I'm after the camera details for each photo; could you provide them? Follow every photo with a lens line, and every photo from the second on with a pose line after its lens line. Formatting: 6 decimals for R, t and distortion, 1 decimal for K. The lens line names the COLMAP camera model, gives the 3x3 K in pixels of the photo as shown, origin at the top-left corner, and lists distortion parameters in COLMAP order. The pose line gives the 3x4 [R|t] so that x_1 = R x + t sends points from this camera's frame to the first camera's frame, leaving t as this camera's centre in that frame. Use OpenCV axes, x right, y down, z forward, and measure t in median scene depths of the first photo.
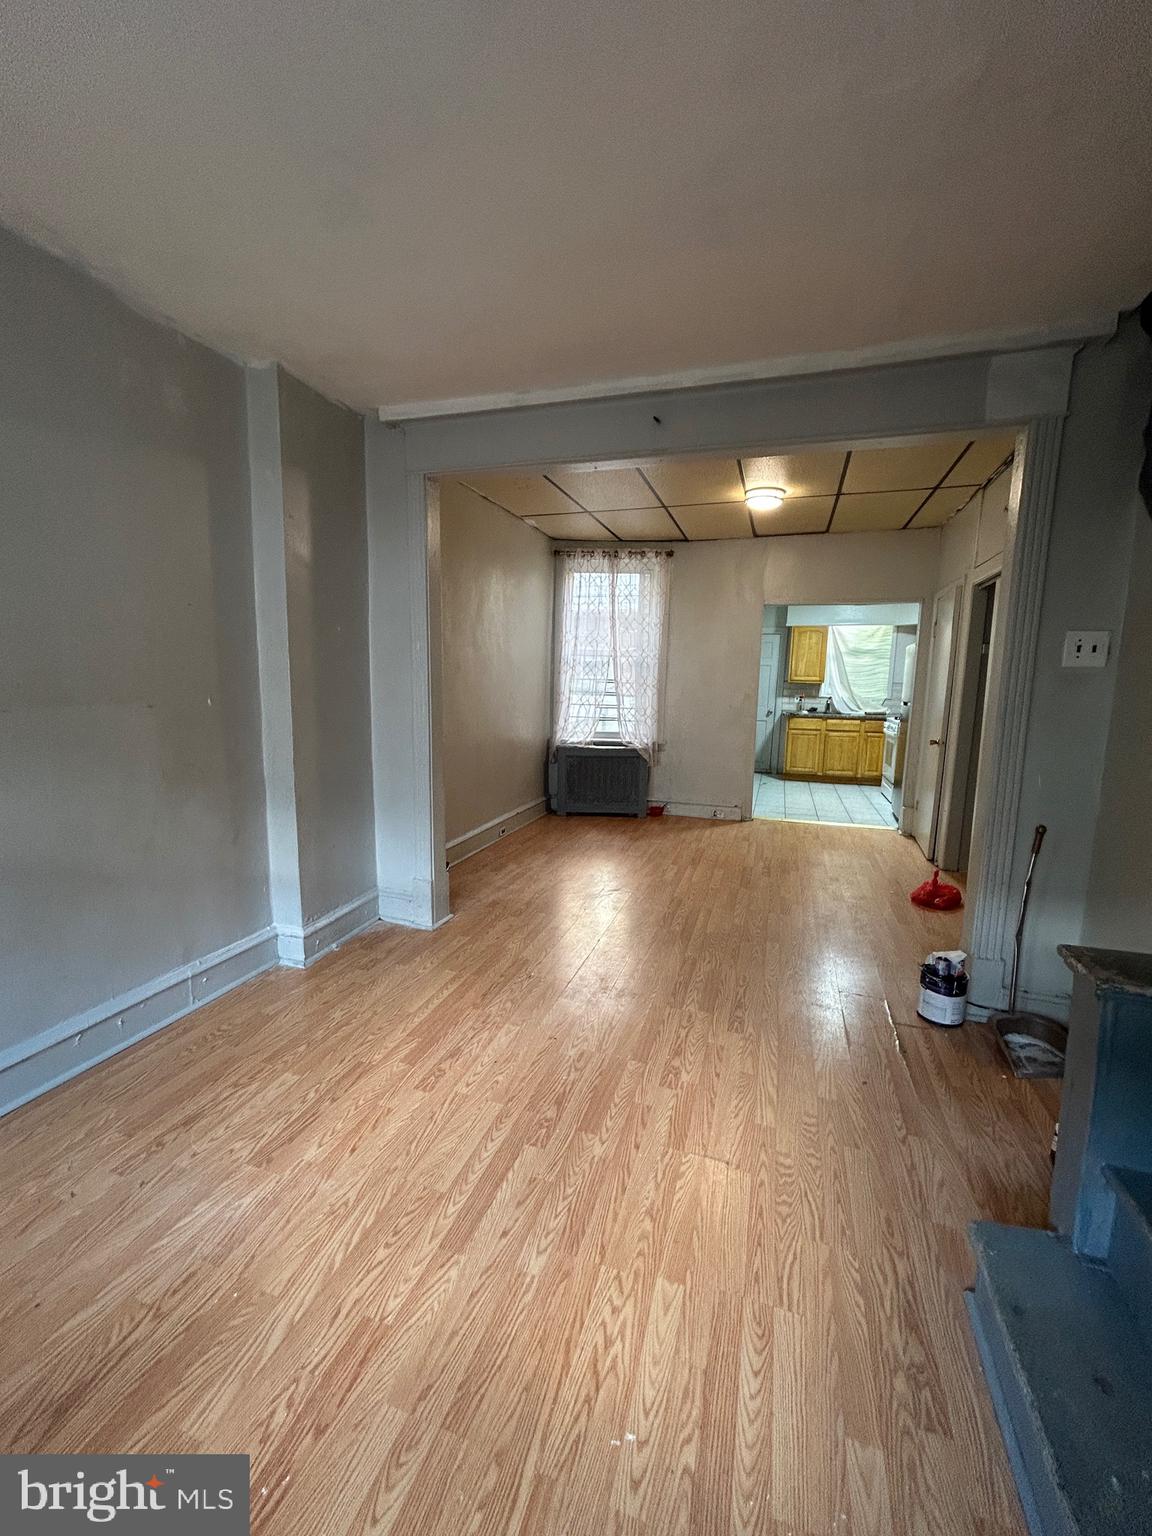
lens RADIAL K [[634.5, 0, 571.8], [0, 634.5, 769.2], [0, 0, 1]] dist [-0.000221, -0.000141]
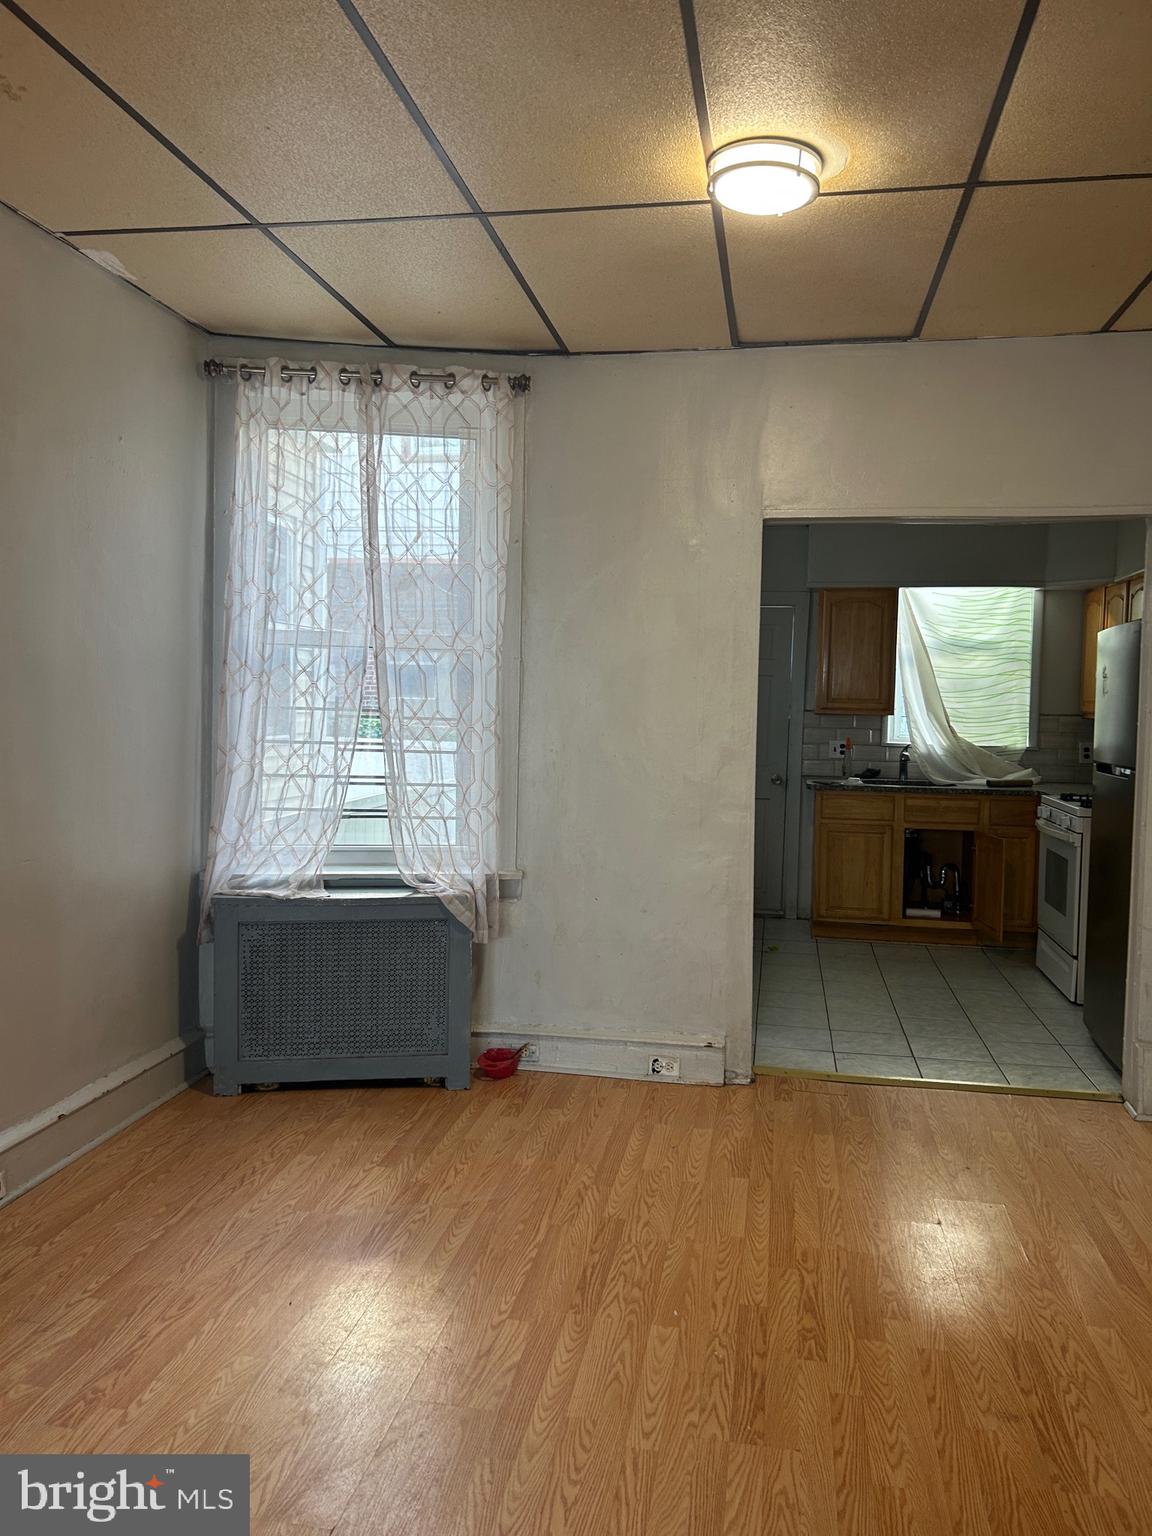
lens RADIAL K [[1181.7, 0, 580.0], [0, 1181.7, 747.1], [0, 0, 1]] dist [0.078527, -0.092281]
pose [[0.989074, -0.004776, 0.147344, 0.083267], [0.019625, 0.994845, -0.099492, -0.049819], [-0.146110, 0.101296, 0.984069, 0.311654]]
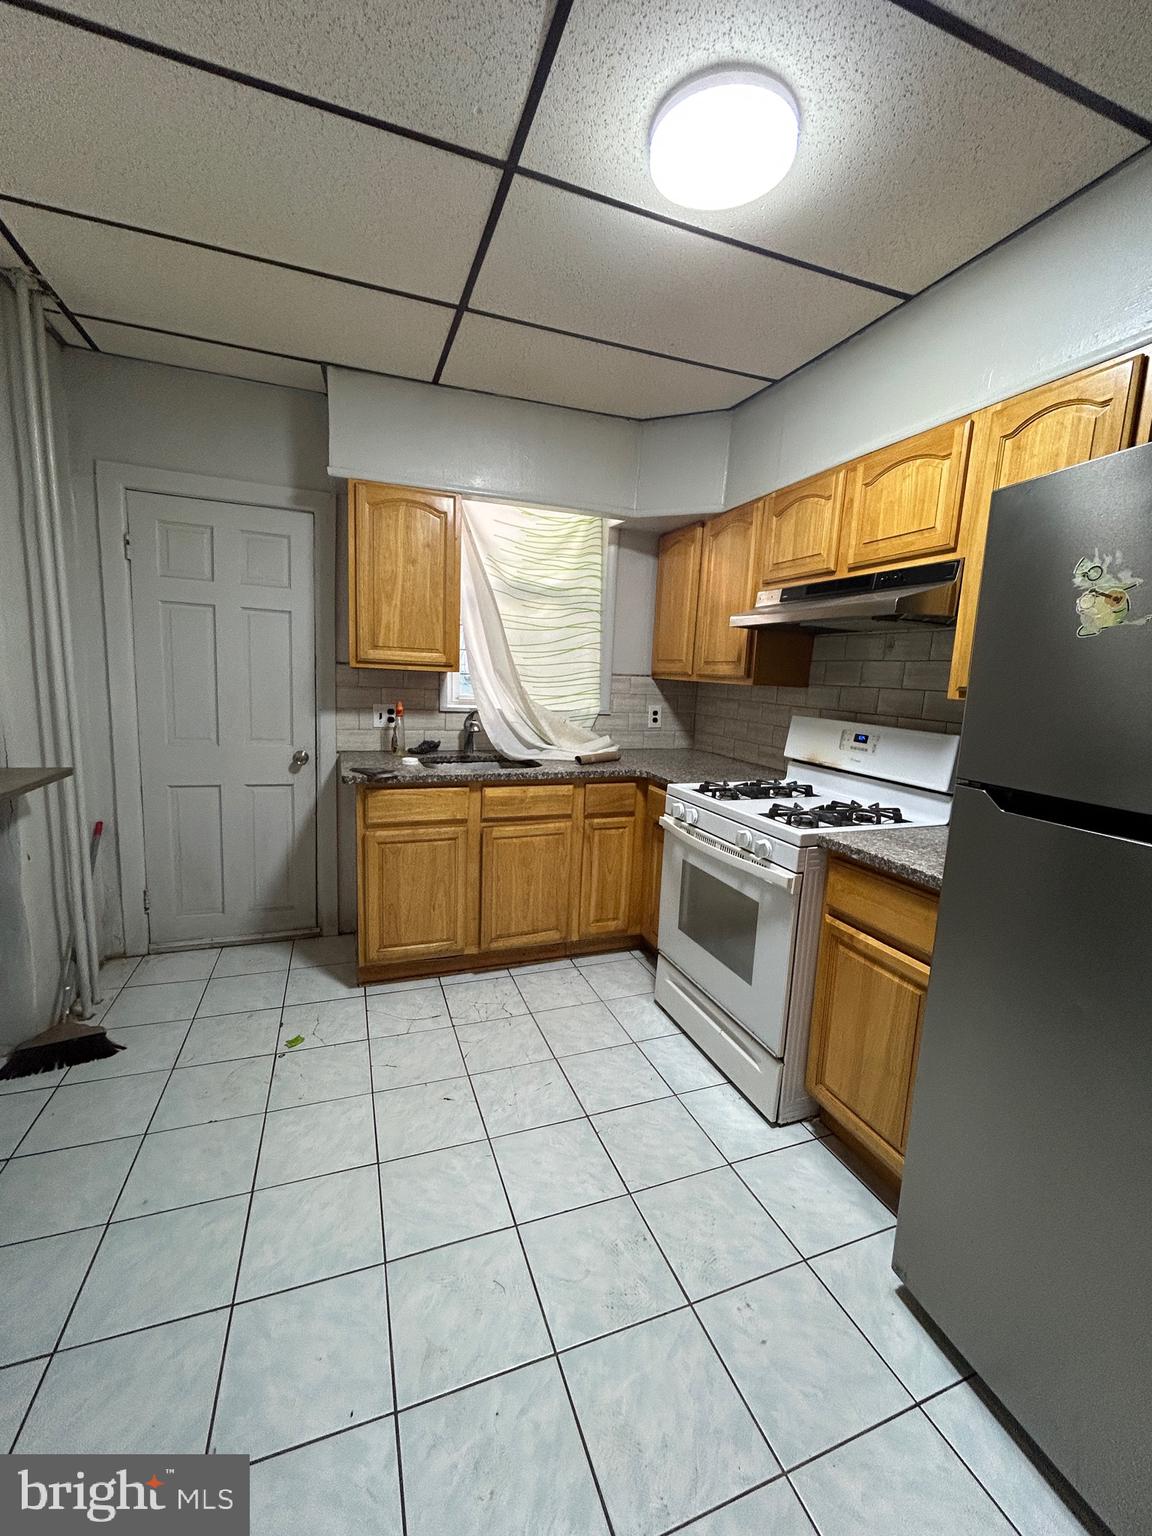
lens RADIAL K [[617.3, 0, 576.0], [0, 617.3, 768.0], [0, 0, 1]] dist [-0.001041, -0.000277]
pose [[0.779382, -0.083607, 0.620945, 0.349459], [0.064297, 0.996497, 0.053470, -0.143325], [-0.623241, -0.001748, 0.782028, 1.030547]]
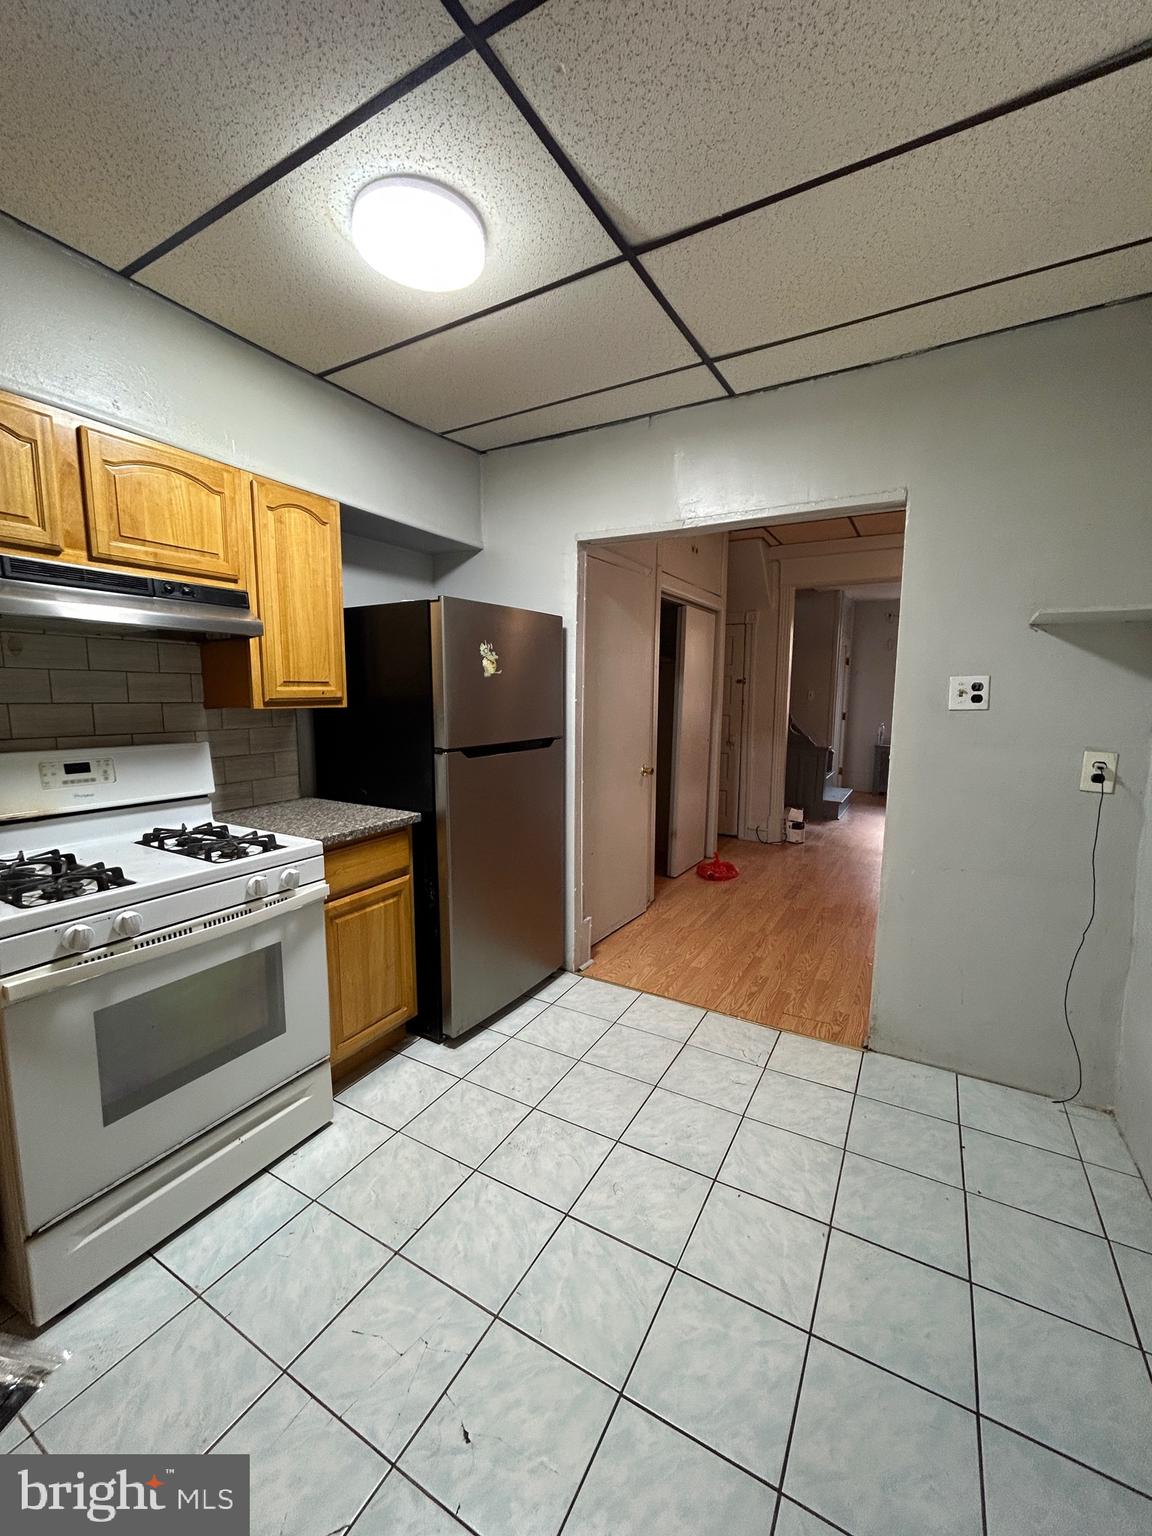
lens RADIAL K [[617.3, 0, 576.0], [0, 617.3, 768.0], [0, 0, 1]] dist [-0.001041, -0.000277]
pose [[-0.979007, -0.050754, 0.197405, 0.414485], [0.003329, 0.964392, 0.264455, -0.200475], [-0.203798, 0.259561, -0.943978, 1.398981]]
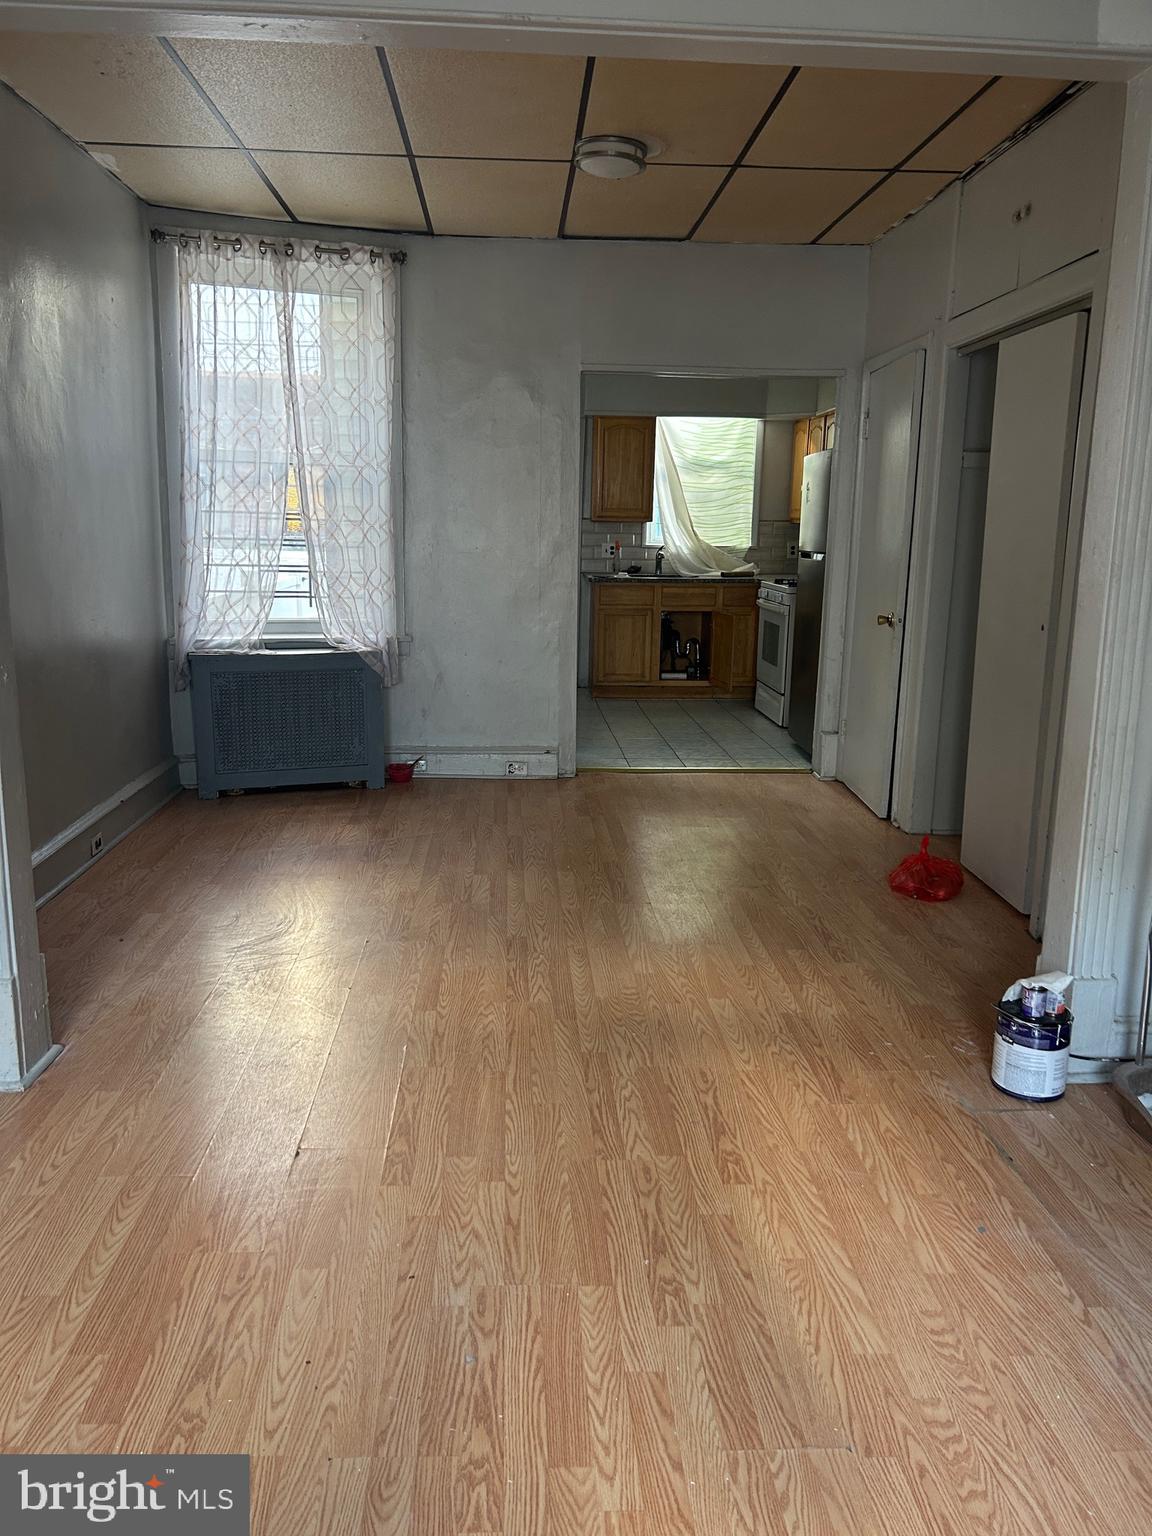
lens RADIAL K [[1181.7, 0, 580.0], [0, 1181.7, 747.1], [0, 0, 1]] dist [0.078527, -0.092281]
pose [[0.929226, -0.072304, 0.362369, -0.081740], [0.053566, 0.996668, 0.061506, -0.006029], [-0.365608, -0.037742, 0.930003, 0.057911]]
